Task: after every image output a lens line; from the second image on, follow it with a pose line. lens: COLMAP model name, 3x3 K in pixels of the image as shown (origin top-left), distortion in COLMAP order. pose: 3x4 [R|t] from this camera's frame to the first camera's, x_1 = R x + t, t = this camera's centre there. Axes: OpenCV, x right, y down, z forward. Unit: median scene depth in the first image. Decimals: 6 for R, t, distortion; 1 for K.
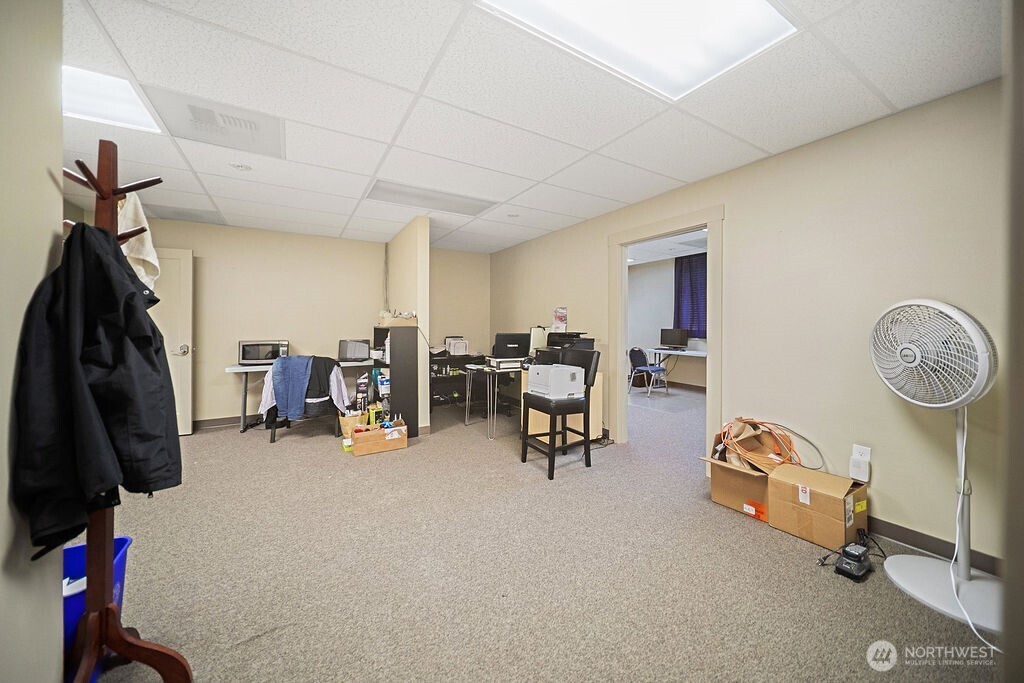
lens RADIAL K [[360.0, 0, 508.1], [0, 360.0, 336.6], [0, 0, 1]] dist [-0.000084, -0.000010]
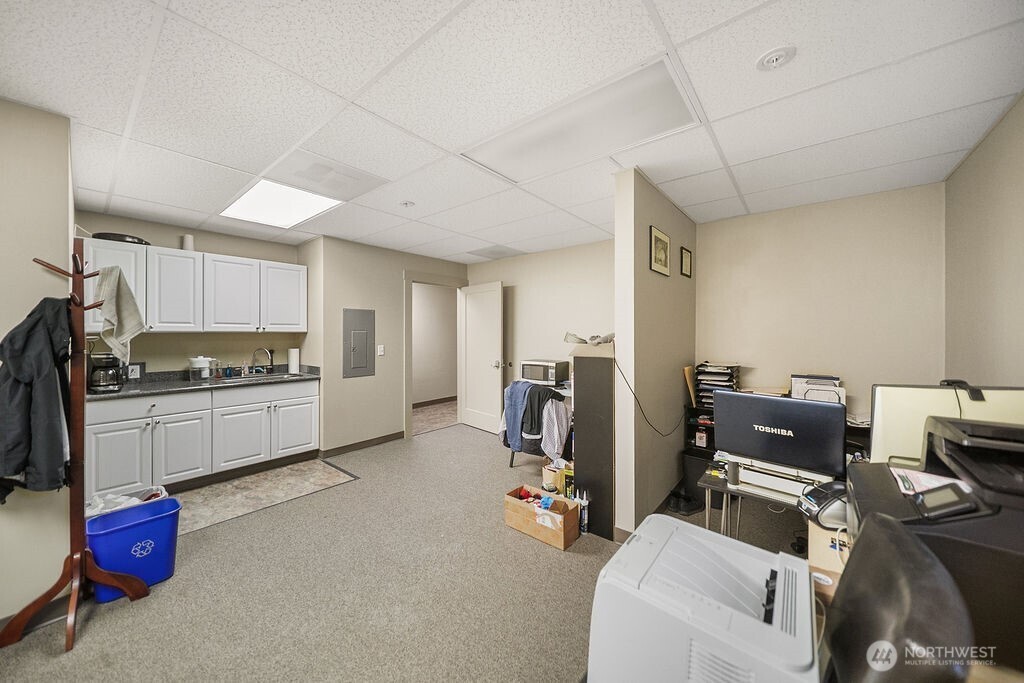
lens RADIAL K [[360.0, 0, 508.1], [0, 360.0, 336.6], [0, 0, 1]] dist [-0.000084, -0.000010]
pose [[0.331864, 0.008977, -0.943285, 0.259009], [-0.032209, 0.999480, -0.001820, -0.057405], [0.942777, 0.030986, 0.331980, 0.648006]]
